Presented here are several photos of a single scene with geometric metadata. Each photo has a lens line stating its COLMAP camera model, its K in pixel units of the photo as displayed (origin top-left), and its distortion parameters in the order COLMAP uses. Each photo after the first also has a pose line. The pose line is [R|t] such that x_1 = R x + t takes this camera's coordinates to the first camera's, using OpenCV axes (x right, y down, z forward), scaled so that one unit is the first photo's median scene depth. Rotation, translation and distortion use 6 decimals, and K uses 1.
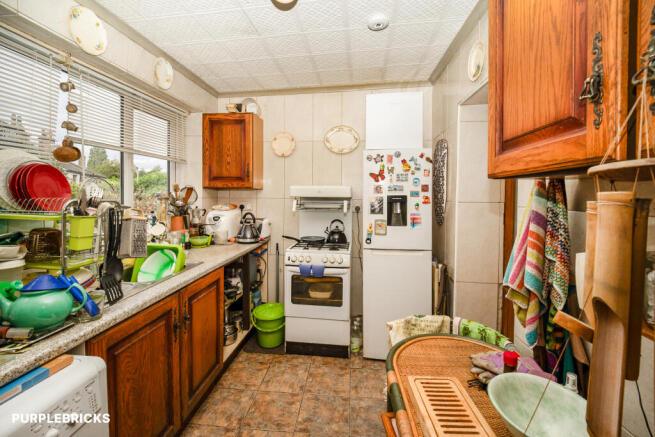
lens RADIAL K [[277.9, 0, 328.0], [0, 277.9, 199.8], [0, 0, 1]] dist [0.001104, -0.000020]
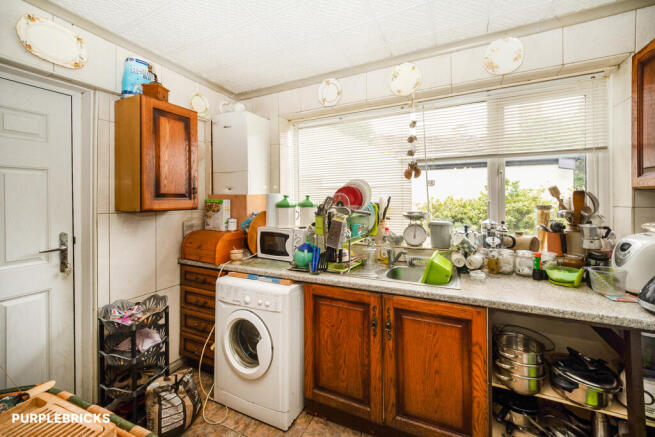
lens RADIAL K [[277.9, 0, 328.0], [0, 277.9, 199.8], [0, 0, 1]] dist [0.001104, -0.000020]
pose [[-0.362343, -0.005756, -0.932027, 0.545455], [-0.012842, 0.999917, -0.001183, -0.026790], [0.931956, 0.011540, -0.362387, 1.229464]]
